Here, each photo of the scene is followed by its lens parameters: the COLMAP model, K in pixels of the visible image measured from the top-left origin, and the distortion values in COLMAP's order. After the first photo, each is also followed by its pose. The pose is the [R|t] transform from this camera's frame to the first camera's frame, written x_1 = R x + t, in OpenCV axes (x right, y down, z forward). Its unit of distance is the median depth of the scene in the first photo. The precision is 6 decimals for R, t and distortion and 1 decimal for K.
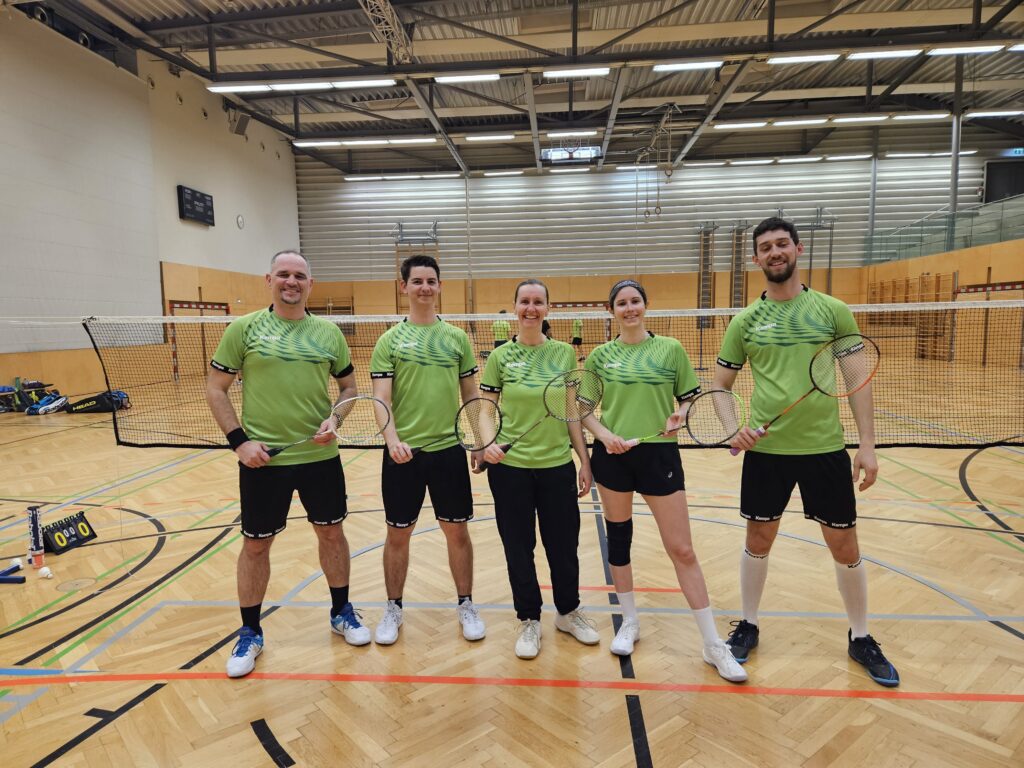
lens RADIAL K [[680.3, 0, 513.3], [0, 680.3, 393.5], [0, 0, 1]] dist [0.074913, -0.060049]
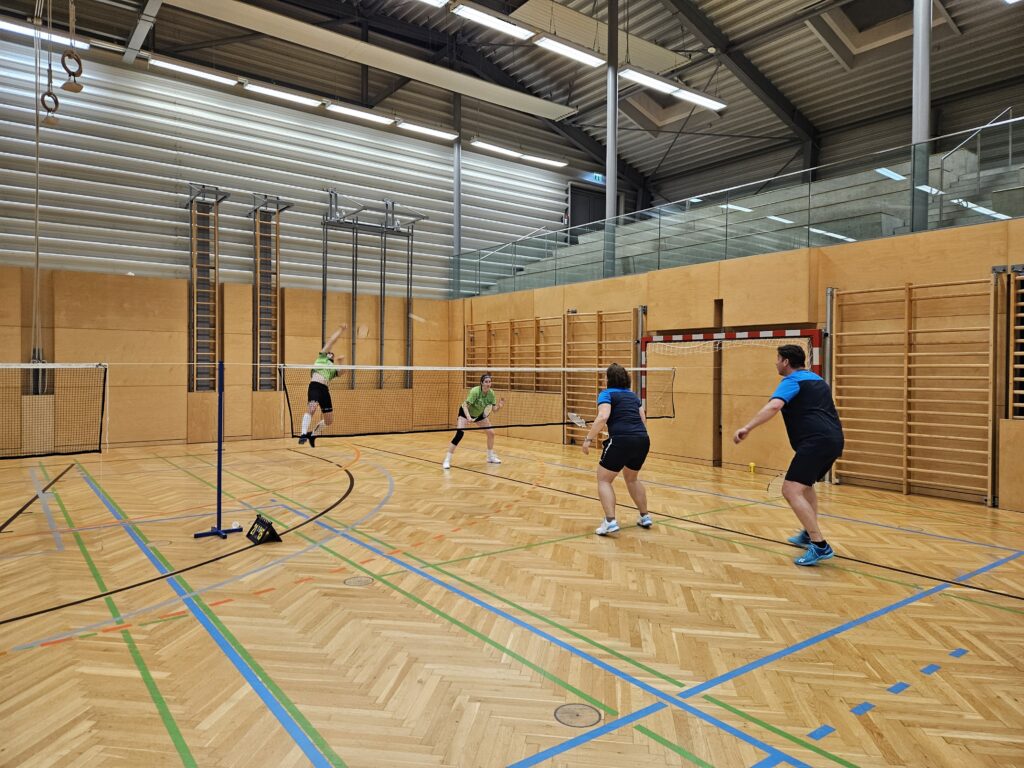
lens RADIAL K [[680.3, 0, 507.8], [0, 680.3, 378.6], [0, 0, 1]] dist [0.074913, -0.060049]
pose [[0.756952, 0.010714, 0.653383, 0.119073], [0.051306, 0.995805, -0.075767, -0.055785], [-0.651453, 0.090875, 0.753226, 0.477855]]
